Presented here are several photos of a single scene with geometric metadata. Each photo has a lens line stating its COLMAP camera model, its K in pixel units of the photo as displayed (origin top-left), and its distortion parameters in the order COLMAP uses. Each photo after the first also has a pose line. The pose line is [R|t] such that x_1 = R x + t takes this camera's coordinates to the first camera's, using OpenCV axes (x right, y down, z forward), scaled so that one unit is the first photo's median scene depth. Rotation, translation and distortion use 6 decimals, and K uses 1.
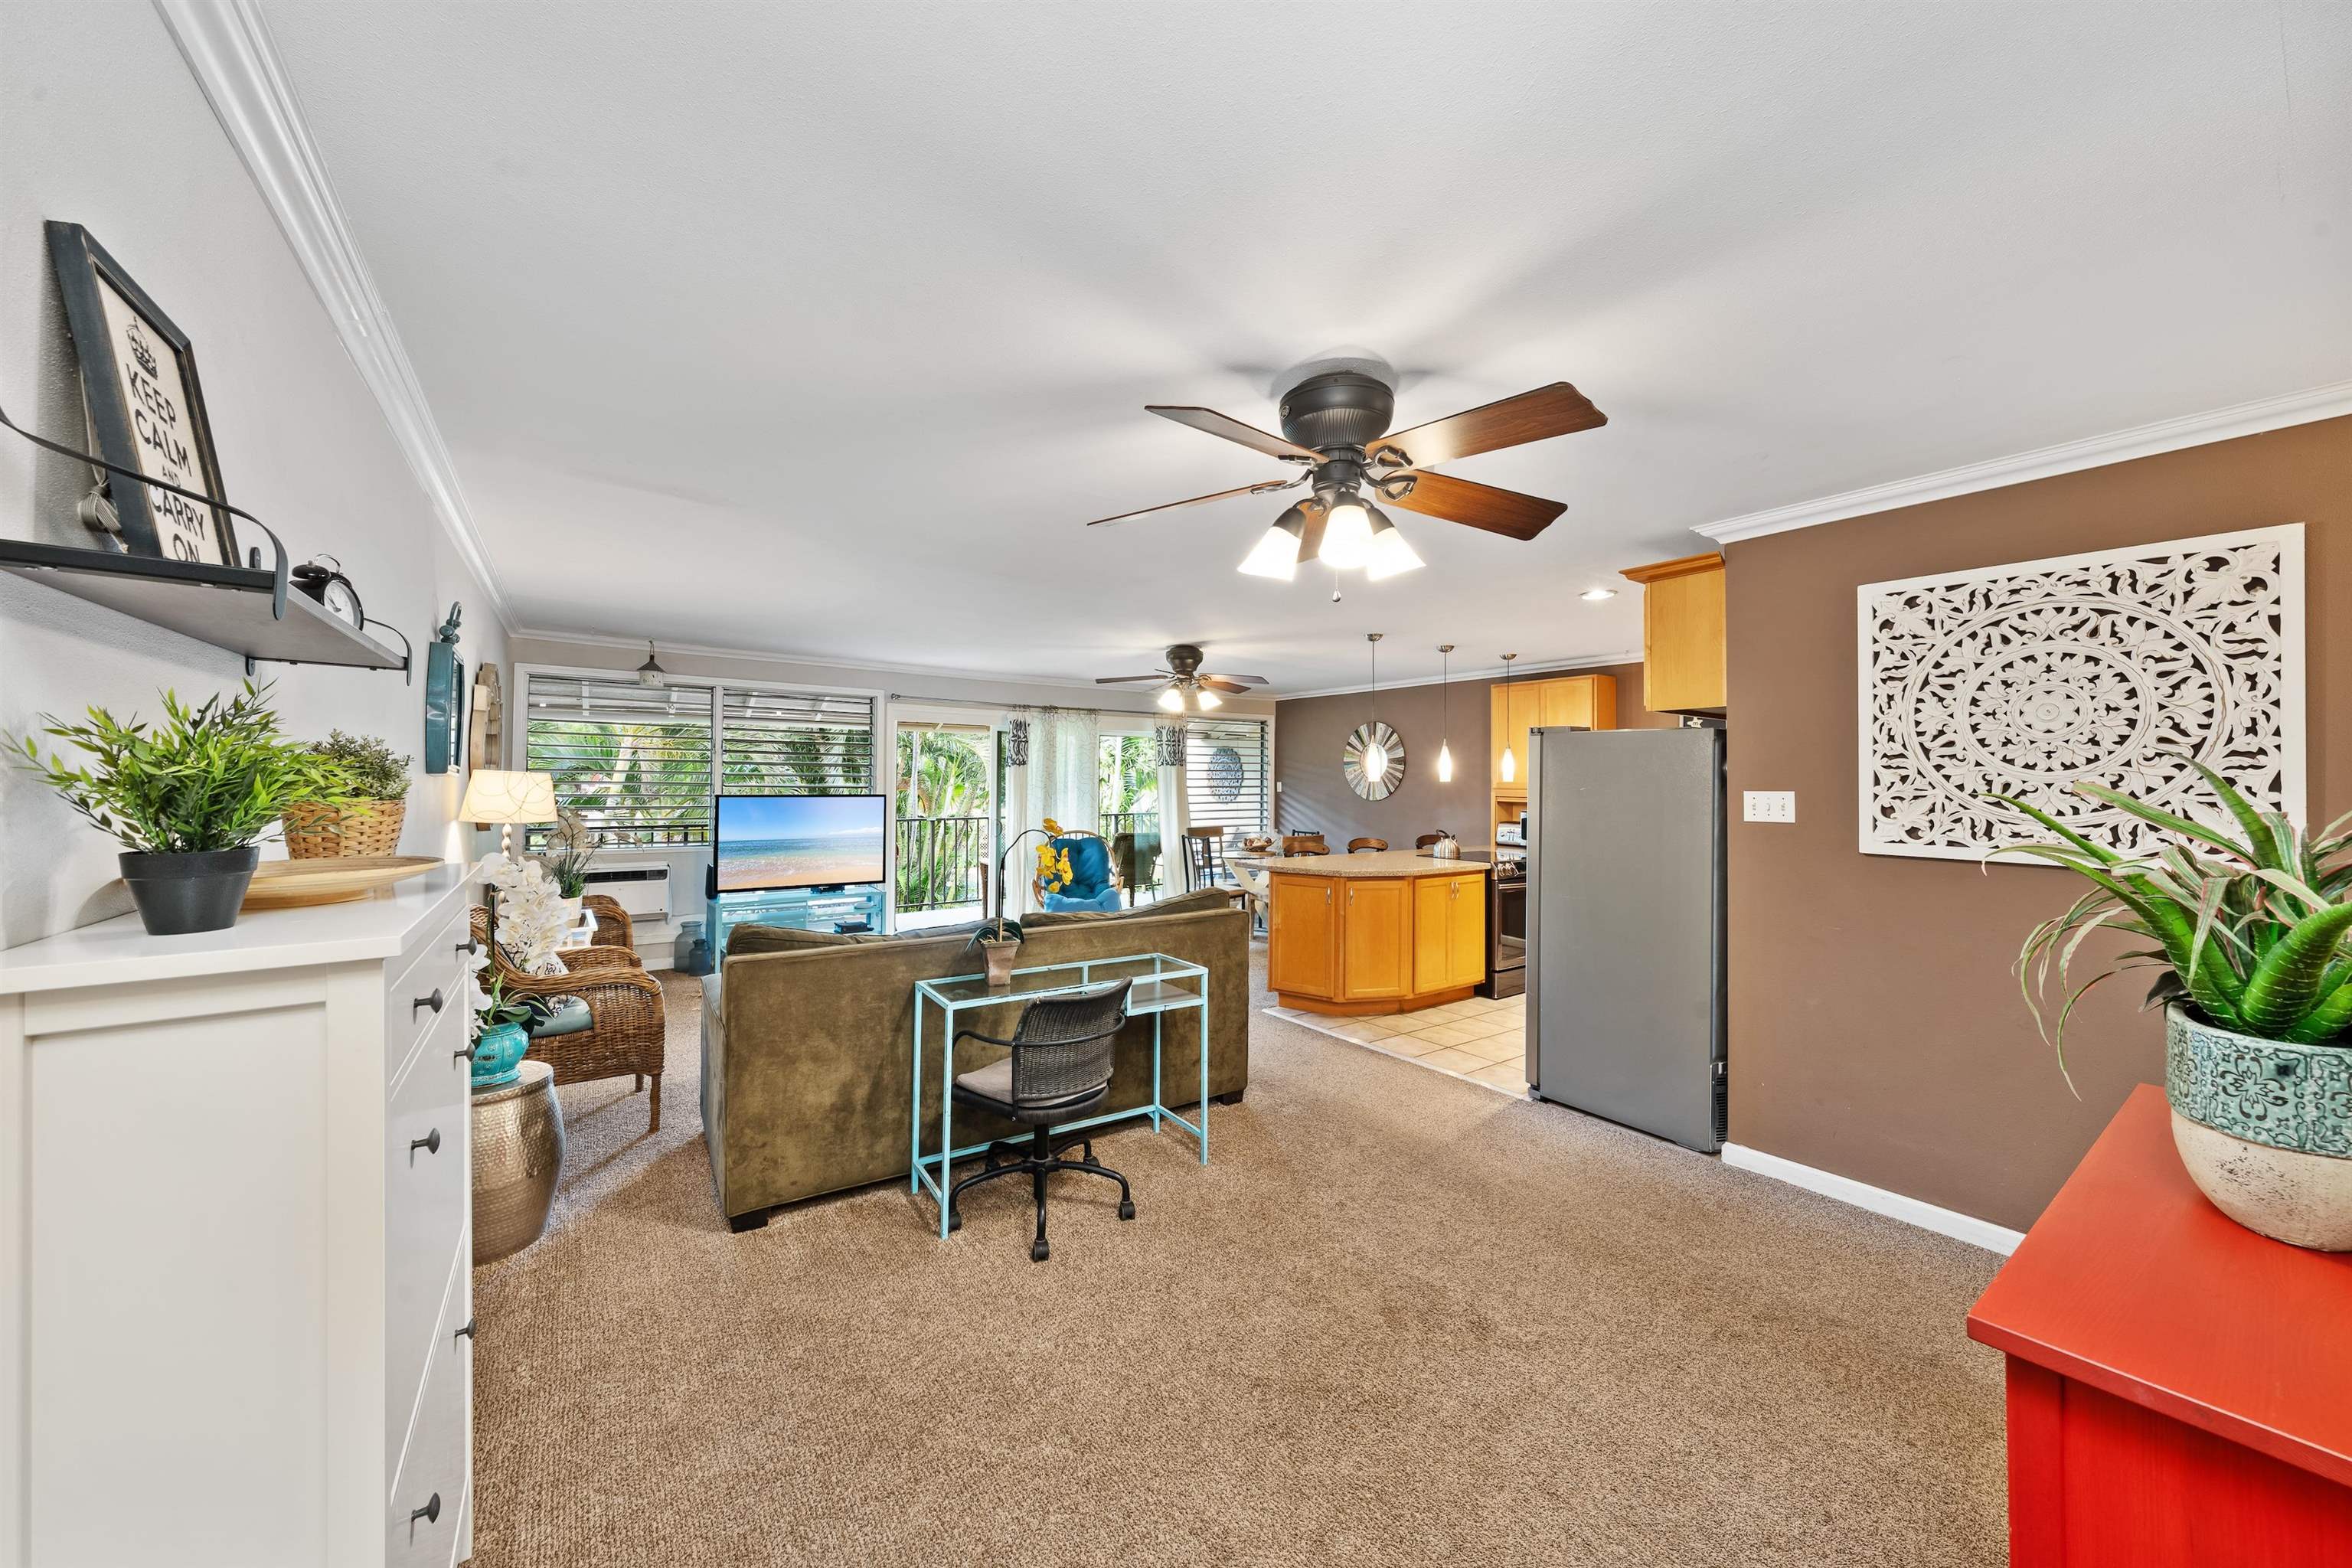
lens RADIAL K [[850.9, 0, 1185.5], [0, 850.9, 768.9], [0, 0, 1]] dist [-0.001800, -0.001035]
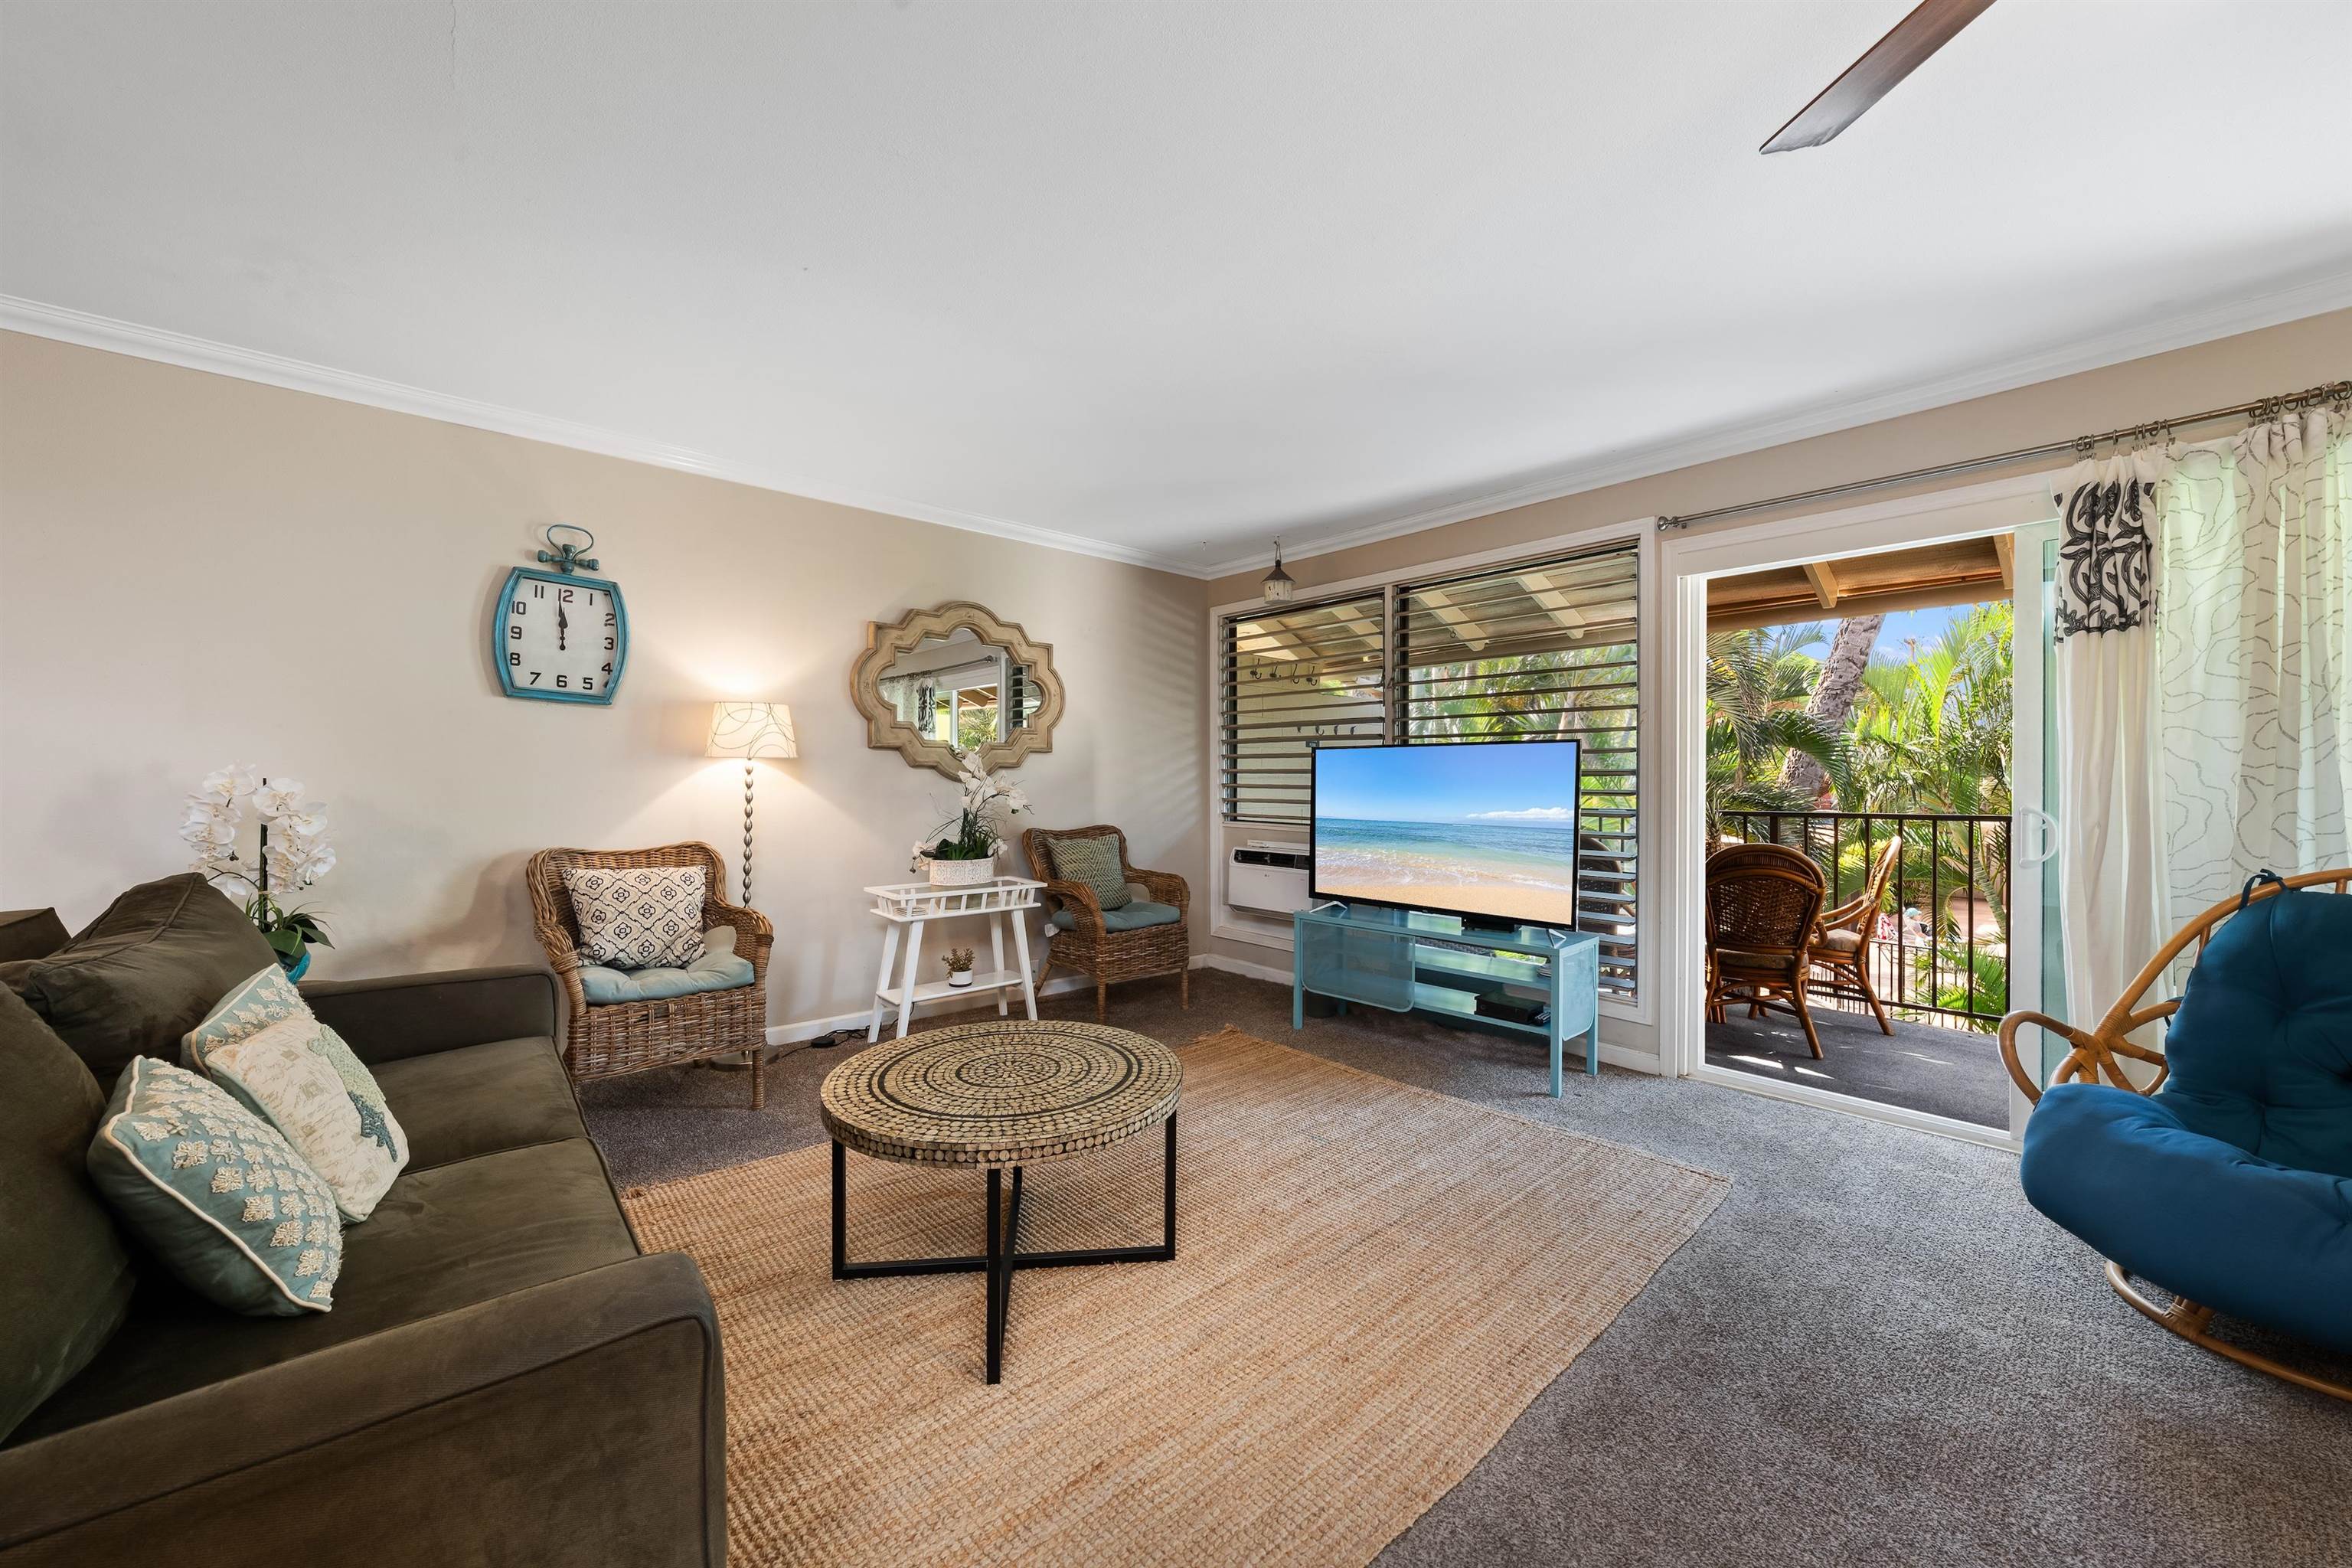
lens RADIAL K [[849.4, 0, 1168.8], [0, 849.4, 791.9], [0, 0, 1]] dist [-0.007719, -0.000175]
pose [[0.098987, 0.003655, -0.995082, 0.157736], [0.012712, 0.999907, 0.004937, 0.104826], [0.995008, -0.013138, 0.098931, 1.425829]]
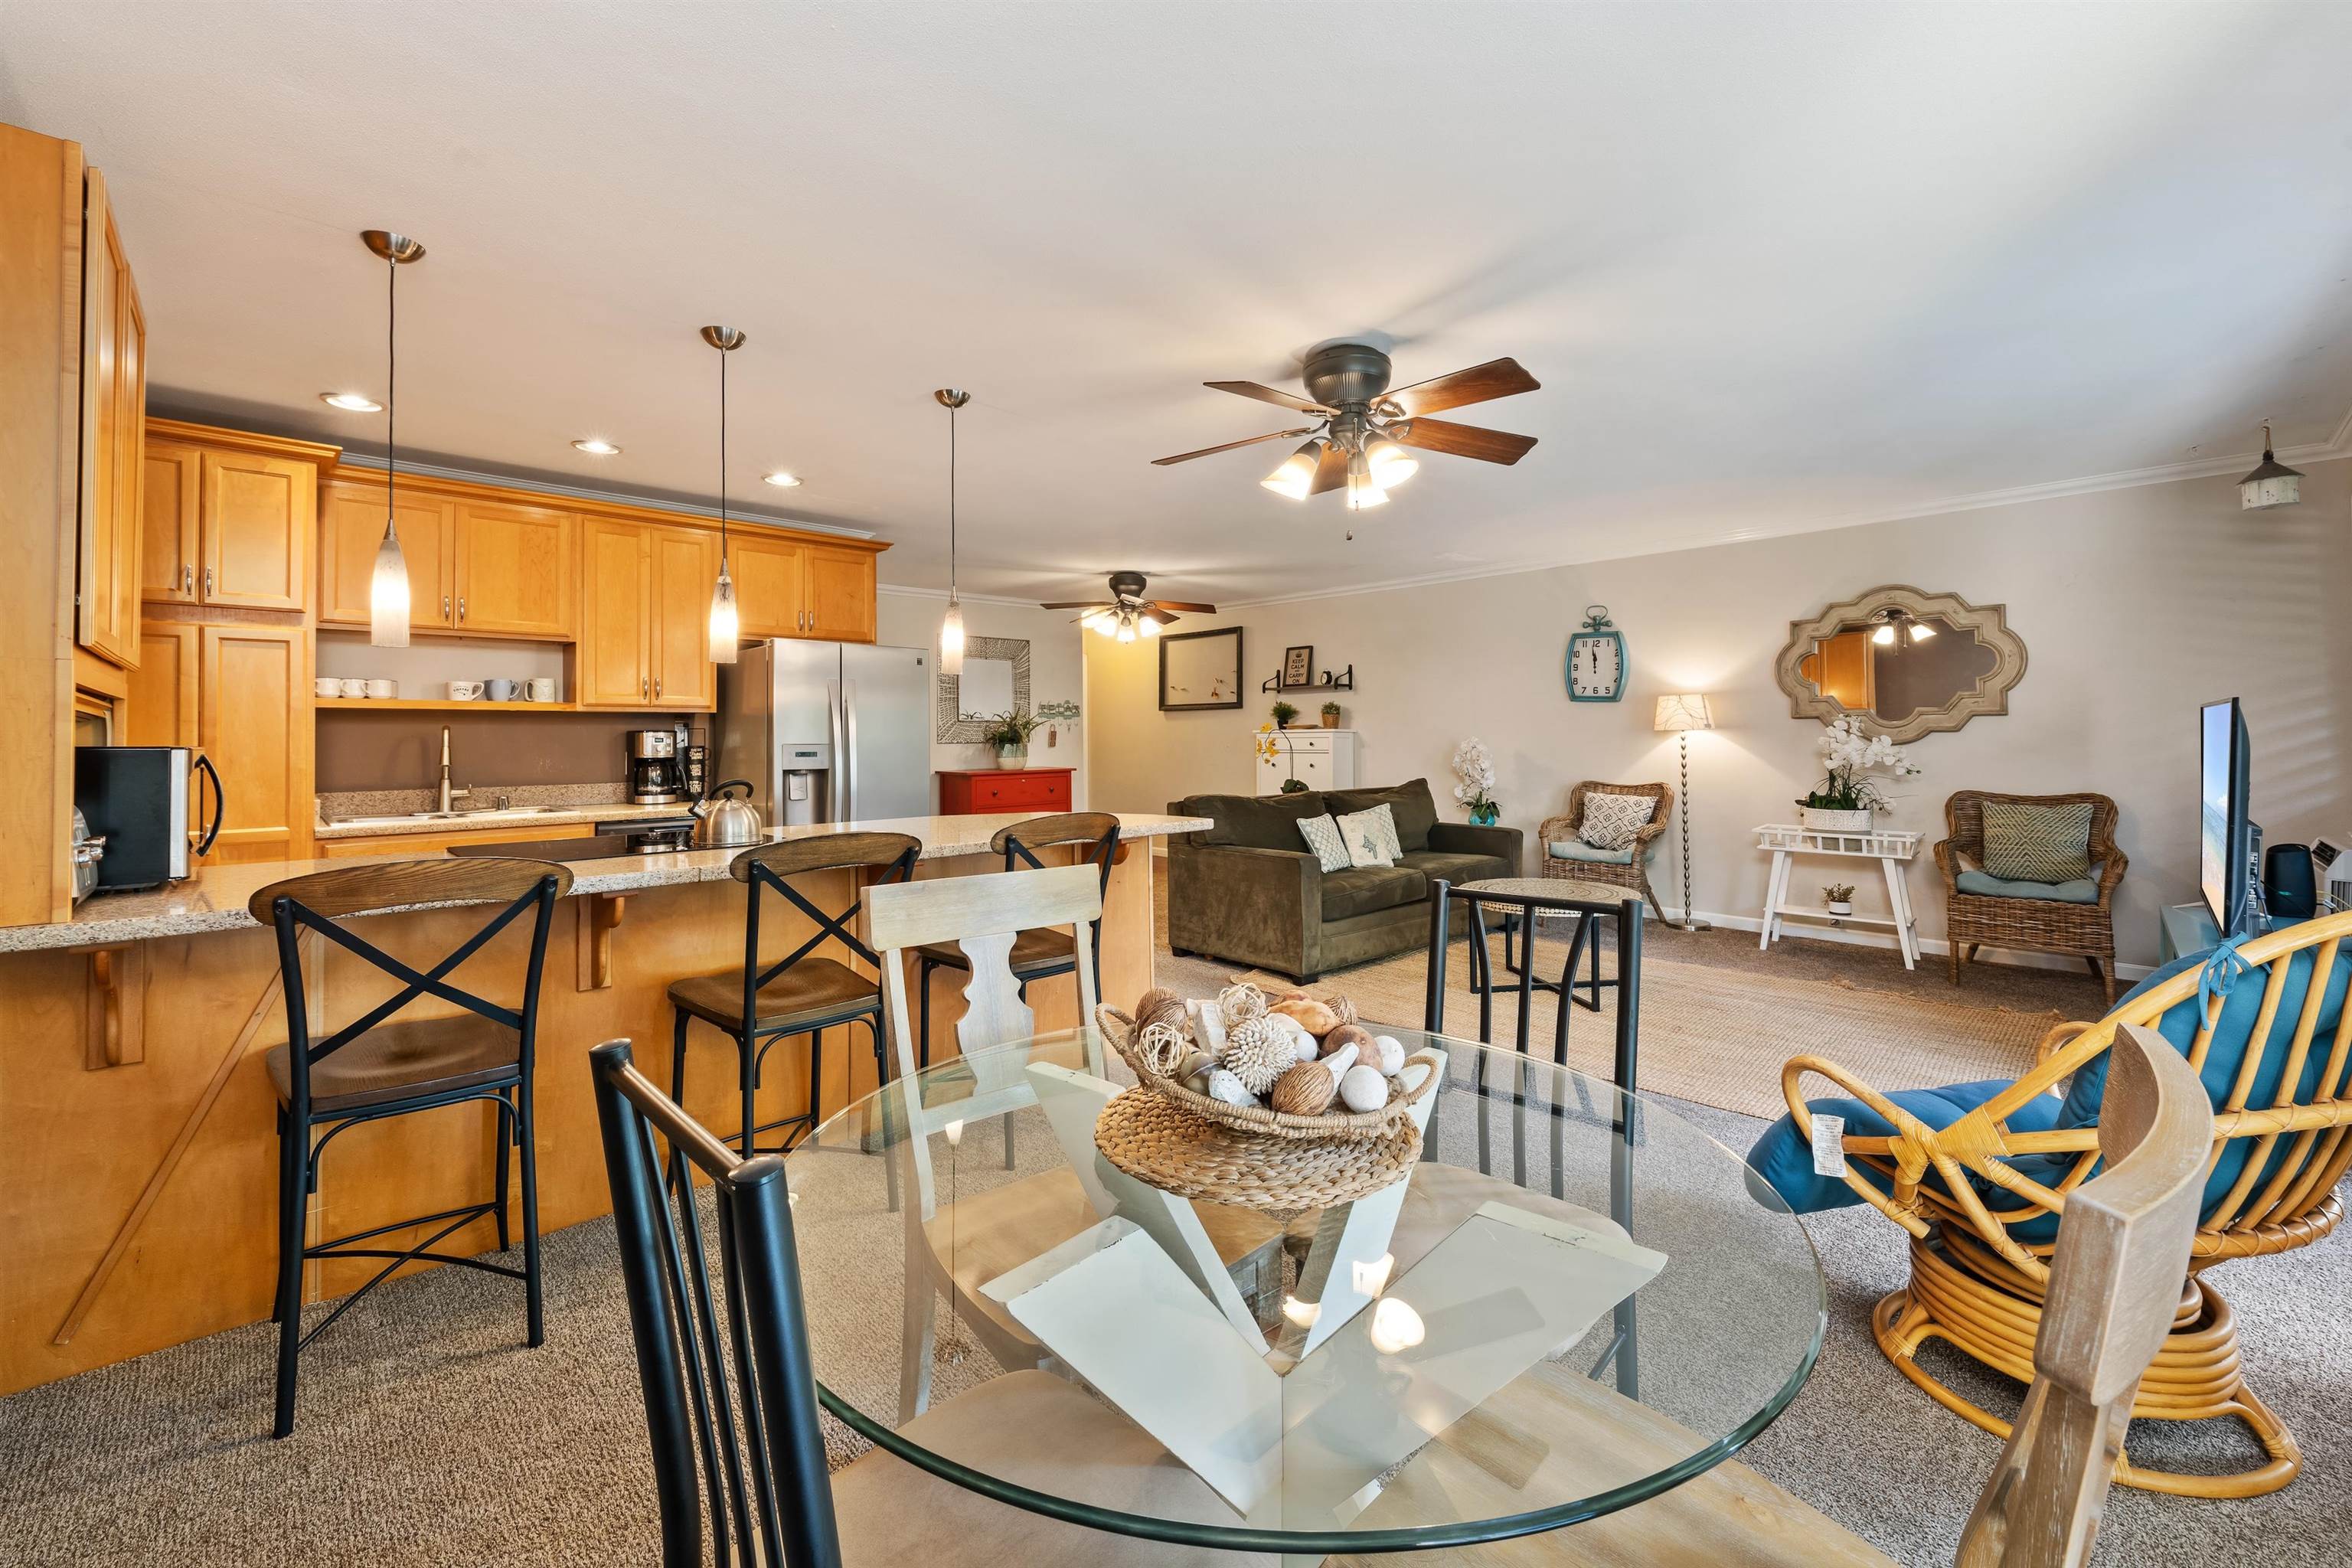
lens RADIAL K [[954.7, 0, 1171.3], [0, 954.7, 728.9], [0, 0, 1]] dist [-0.010258, -0.000447]
pose [[-0.989414, -0.001836, -0.145109, 0.284753], [0.001641, 0.999714, -0.023843, 0.101779], [0.145111, -0.023829, -0.989128, 2.565676]]
